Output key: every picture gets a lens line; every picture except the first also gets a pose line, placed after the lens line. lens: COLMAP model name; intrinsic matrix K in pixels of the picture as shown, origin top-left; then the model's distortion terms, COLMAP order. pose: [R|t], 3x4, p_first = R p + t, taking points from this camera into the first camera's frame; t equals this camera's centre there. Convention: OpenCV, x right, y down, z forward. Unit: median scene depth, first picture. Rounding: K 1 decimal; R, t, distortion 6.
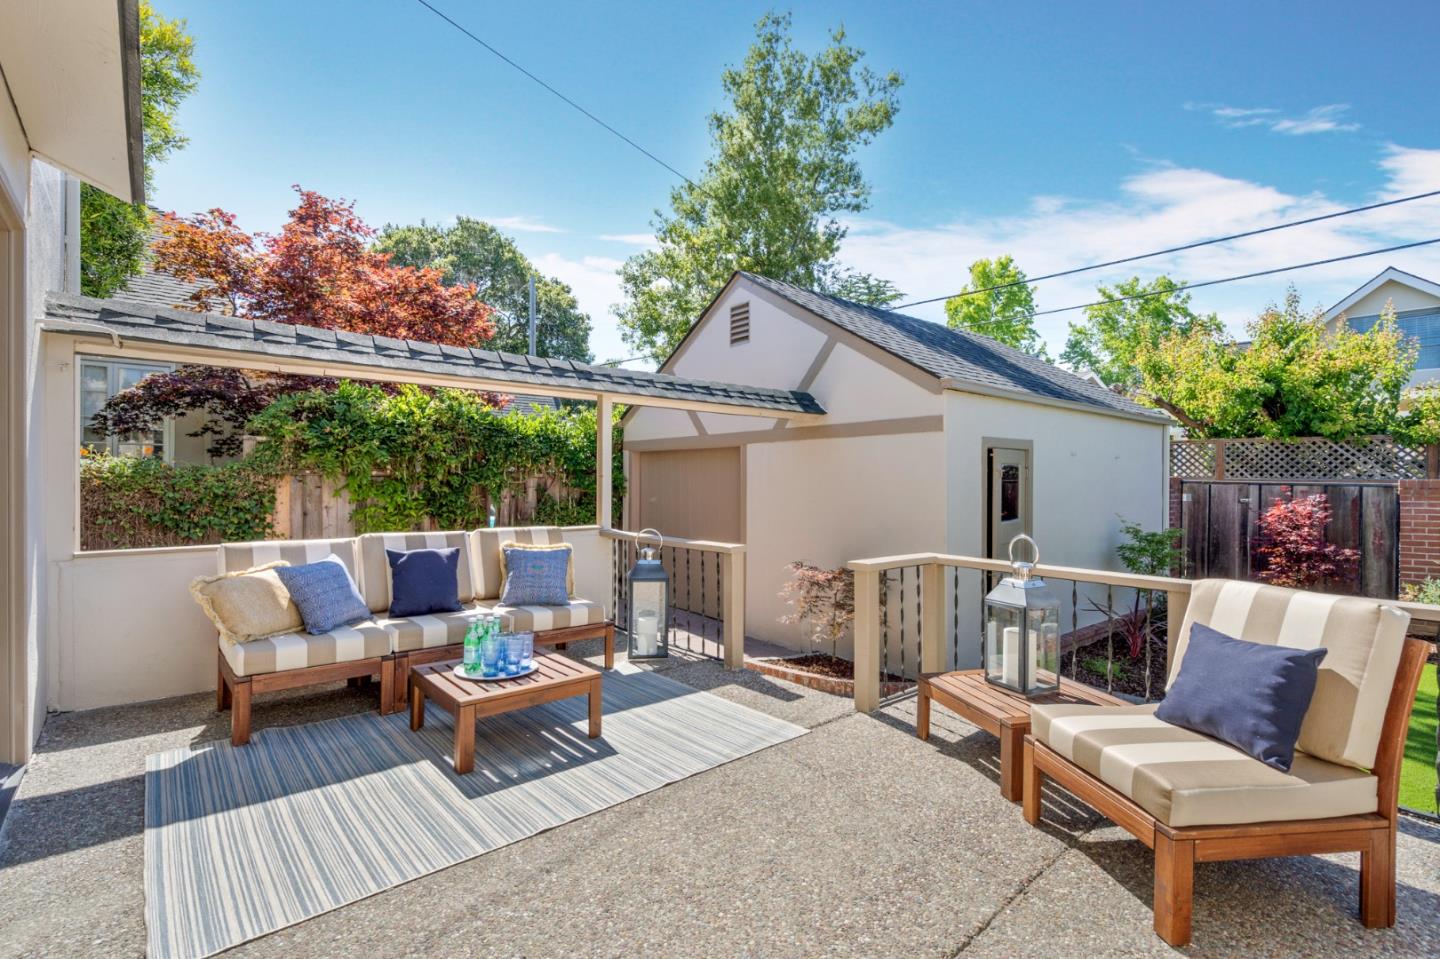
lens RADIAL K [[661.2, 0, 716.0], [0, 661.2, 479.2], [0, 0, 1]] dist [-0.003857, -0.000212]
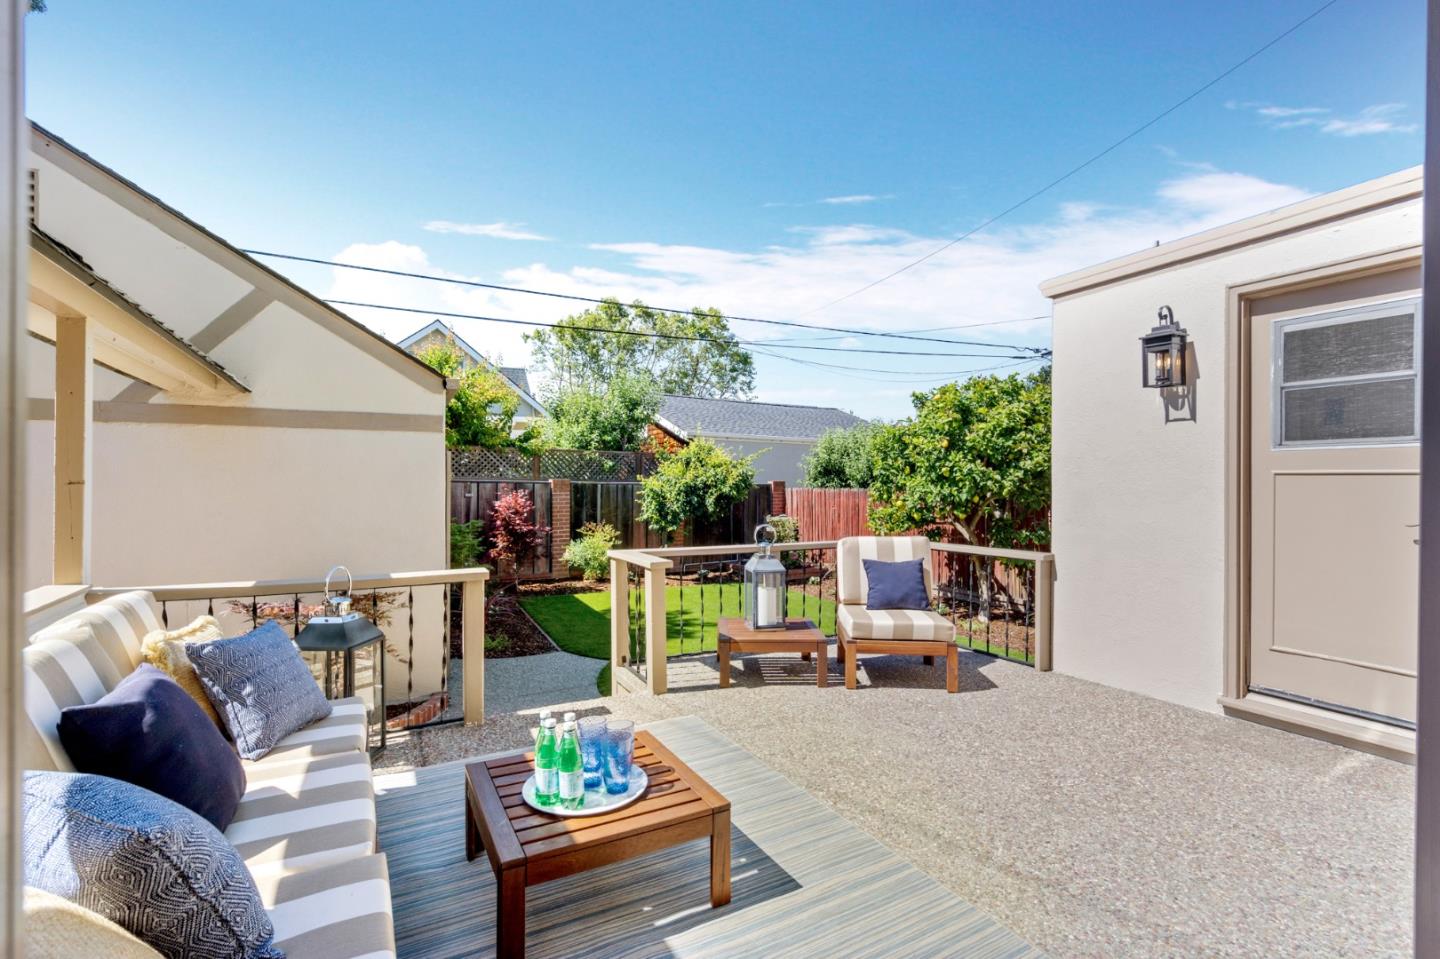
lens RADIAL K [[661.2, 0, 716.0], [0, 661.2, 479.2], [0, 0, 1]] dist [-0.003857, -0.000212]
pose [[0.204697, -0.002565, 0.978822, -0.103503], [-0.008926, 0.999950, 0.004487, -0.002590], [-0.978785, -0.009655, 0.204664, 0.080775]]
